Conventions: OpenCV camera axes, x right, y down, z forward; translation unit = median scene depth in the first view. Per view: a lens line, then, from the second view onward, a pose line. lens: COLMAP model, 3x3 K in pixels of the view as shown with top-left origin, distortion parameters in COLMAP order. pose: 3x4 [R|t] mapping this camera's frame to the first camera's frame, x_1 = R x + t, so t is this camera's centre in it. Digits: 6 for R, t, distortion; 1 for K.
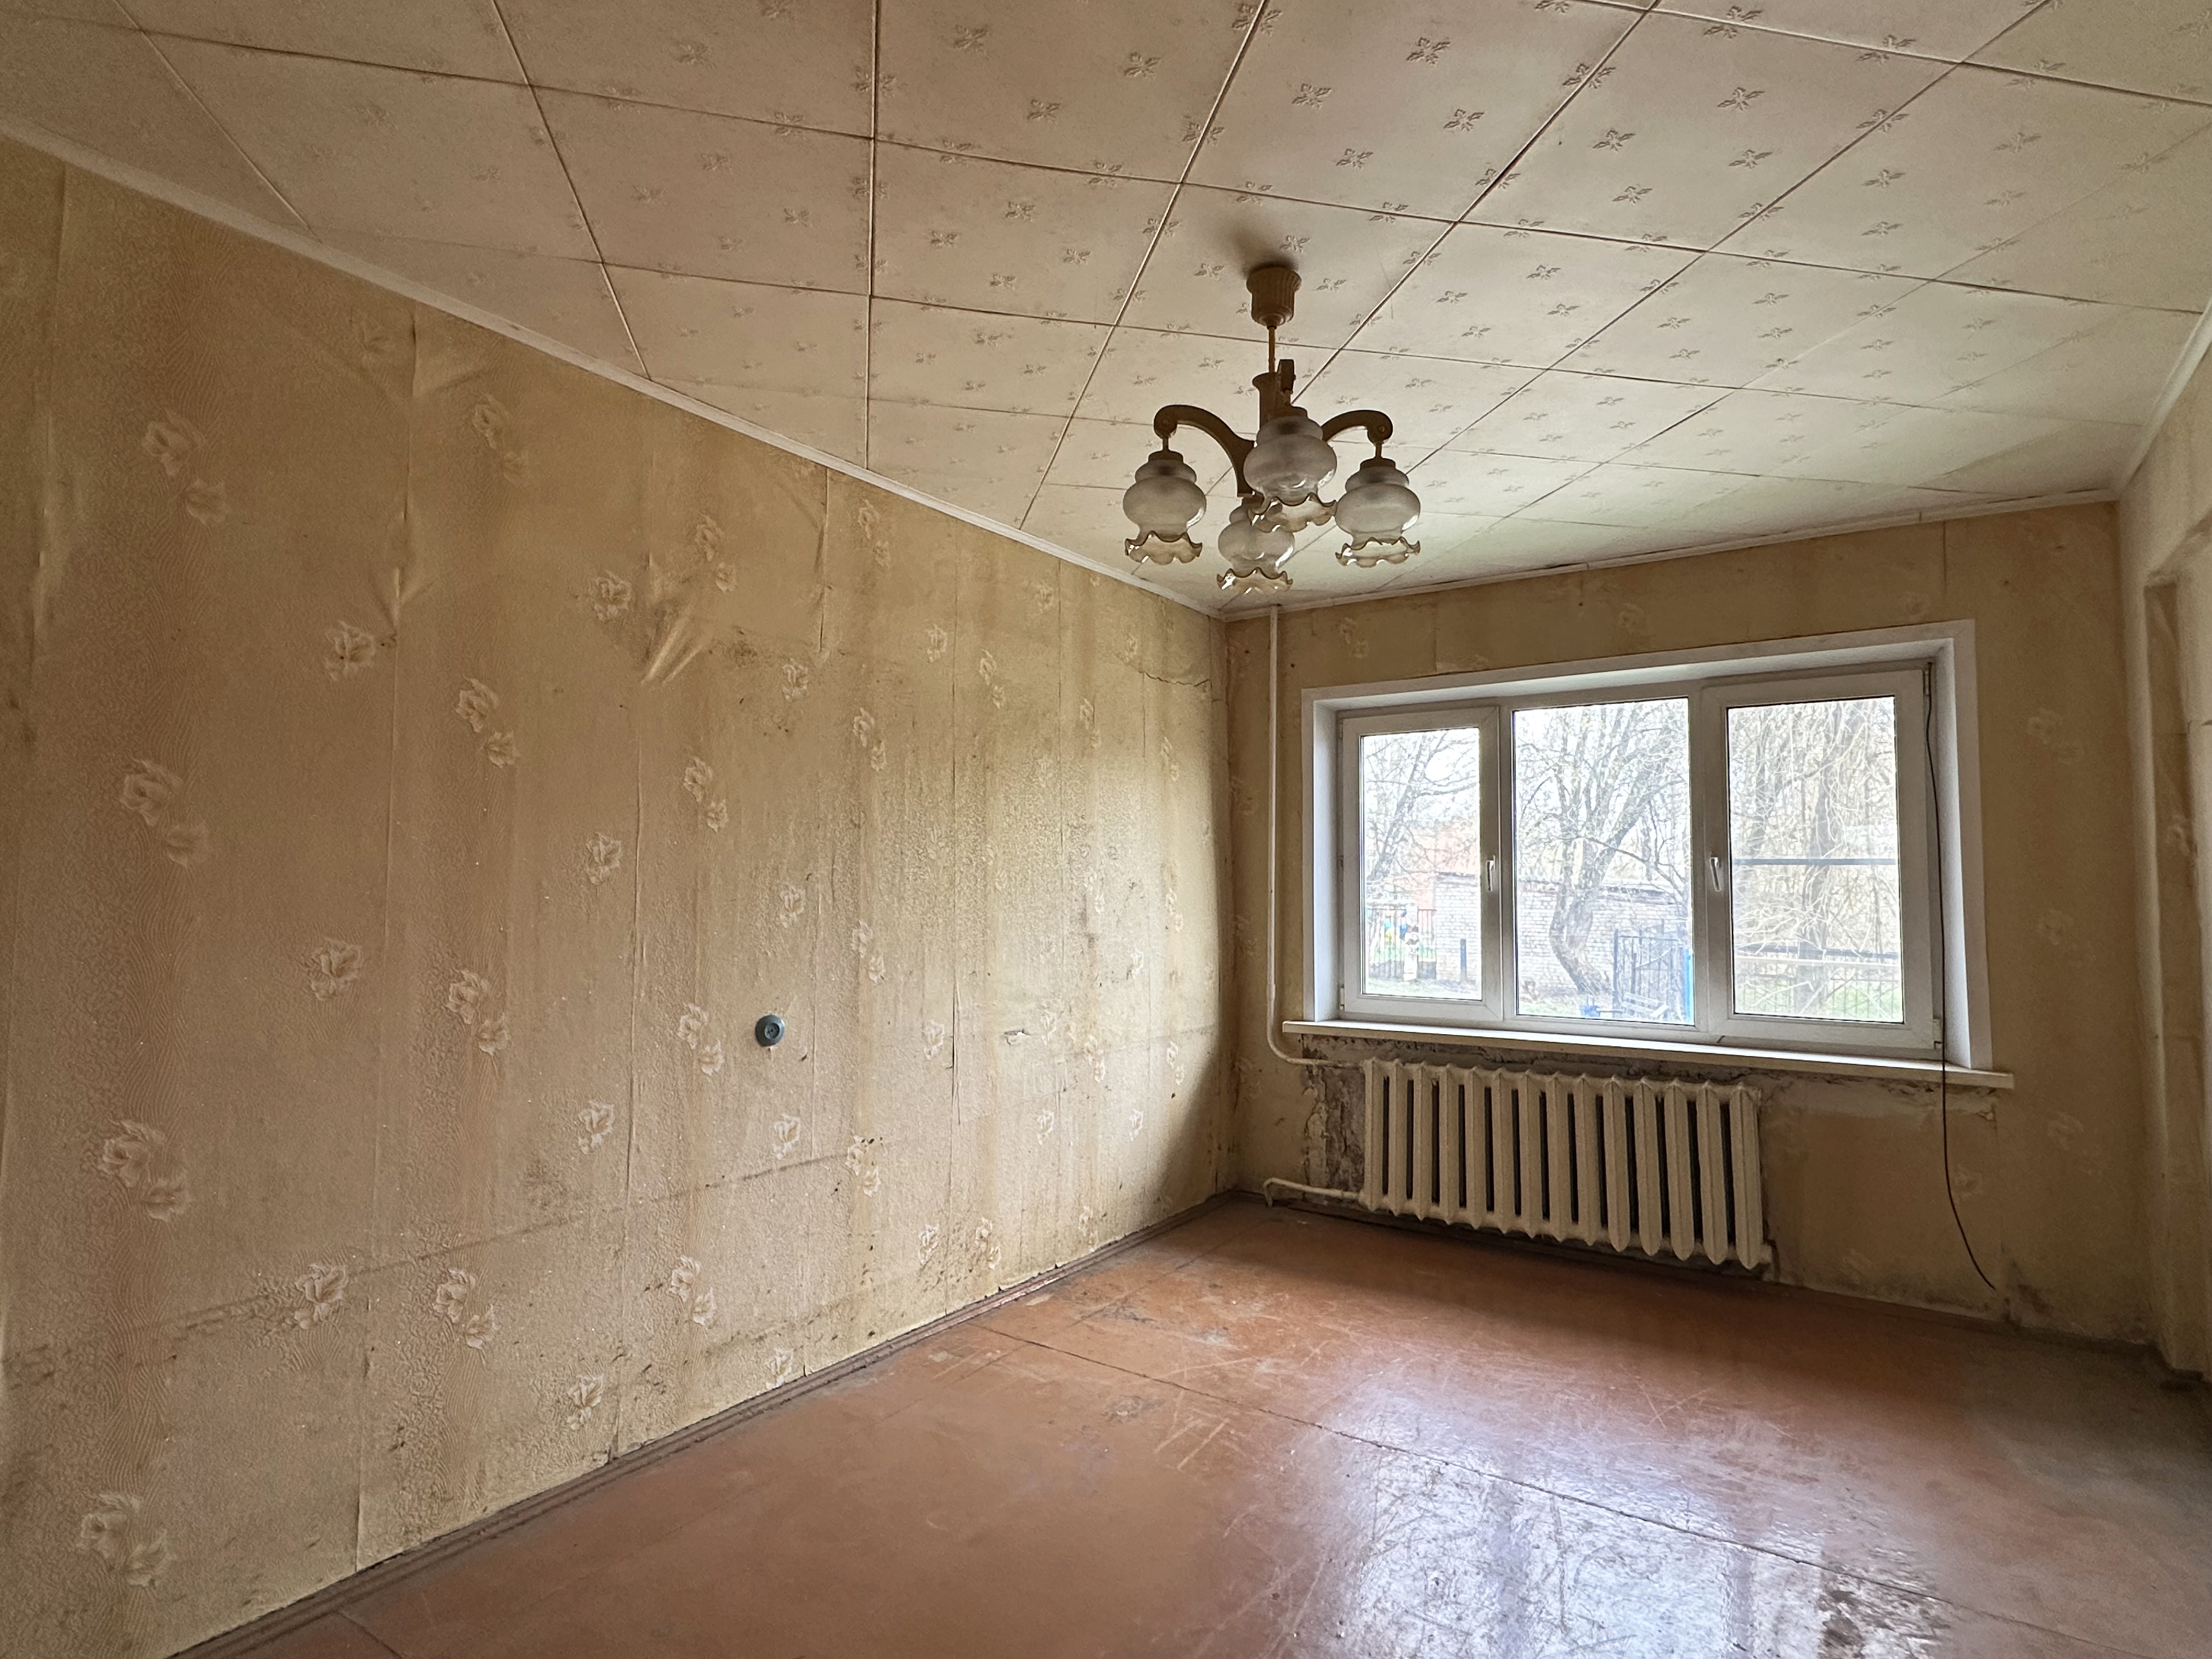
lens RADIAL K [[1151.0, 0, 1097.5], [0, 1151.0, 846.6], [0, 0, 1]] dist [-0.000250, 0.001608]
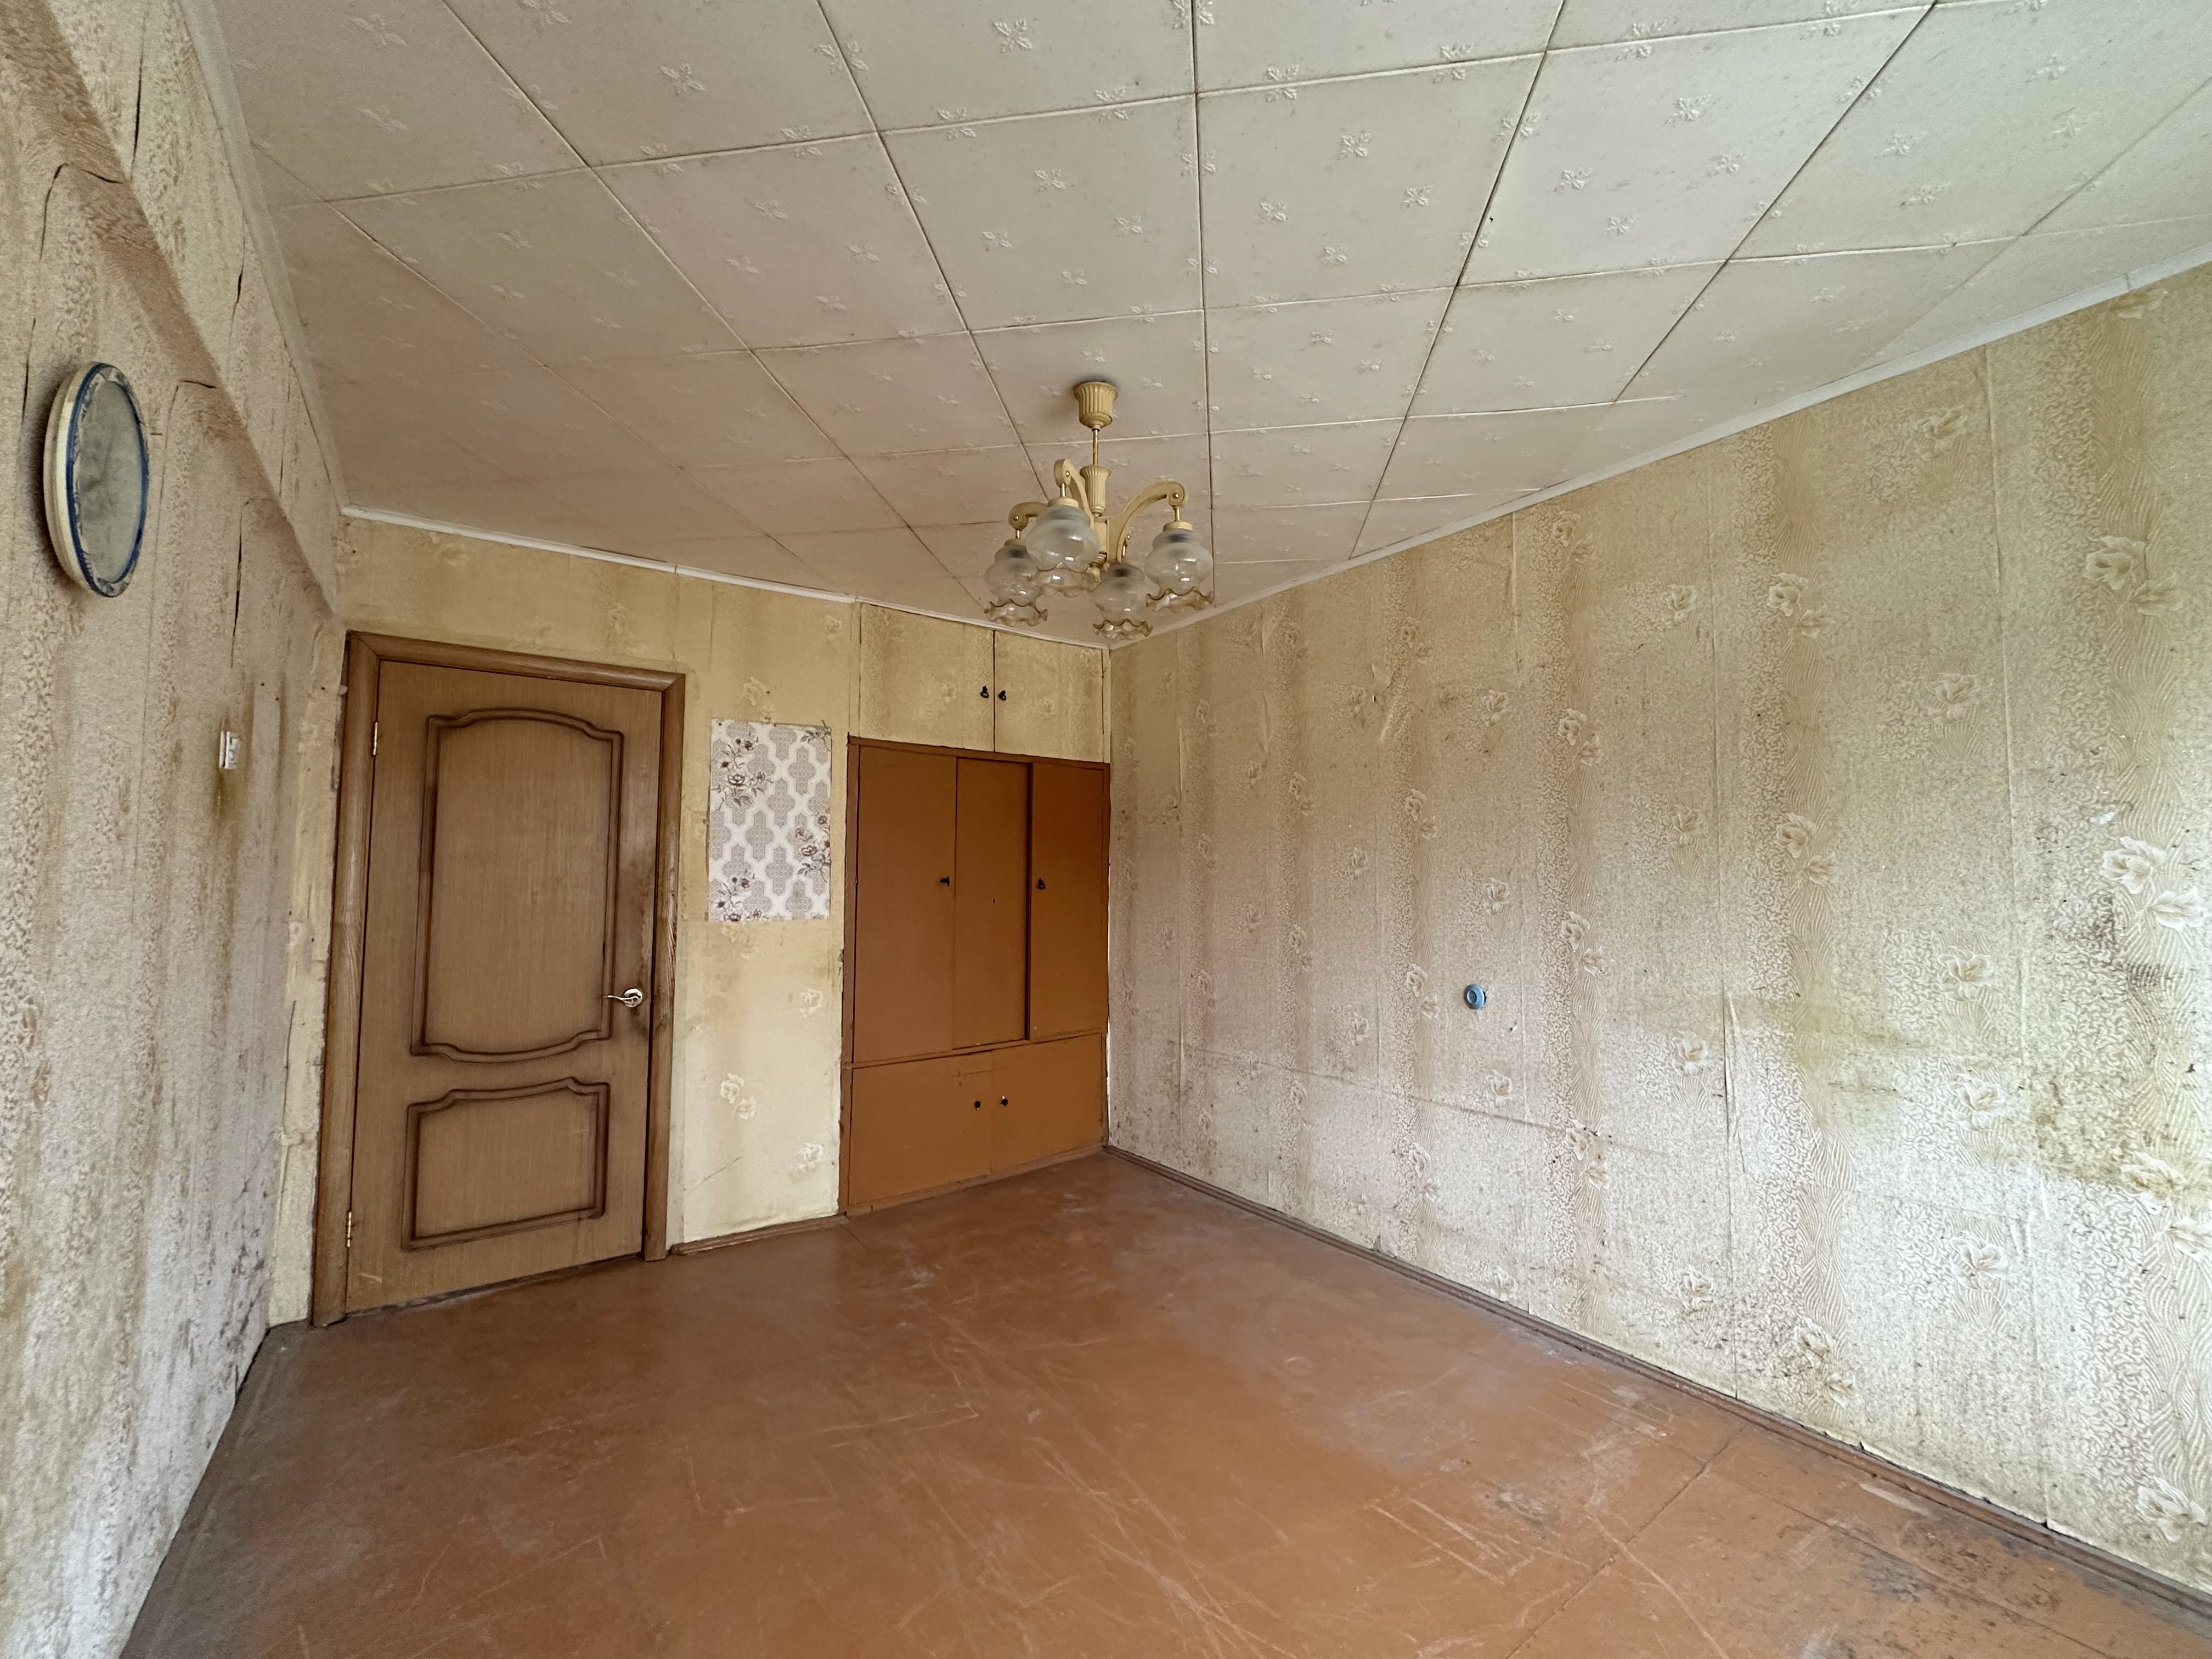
lens RADIAL K [[882.5, 0, 1108.5], [0, 882.5, 827.2], [0, 0, 1]] dist [-0.000240, 0.000441]
pose [[-0.322965, -0.060232, -0.944492, 0.547811], [0.032894, 0.996655, -0.074807, 0.026478], [0.945839, -0.055228, -0.319903, 0.685831]]
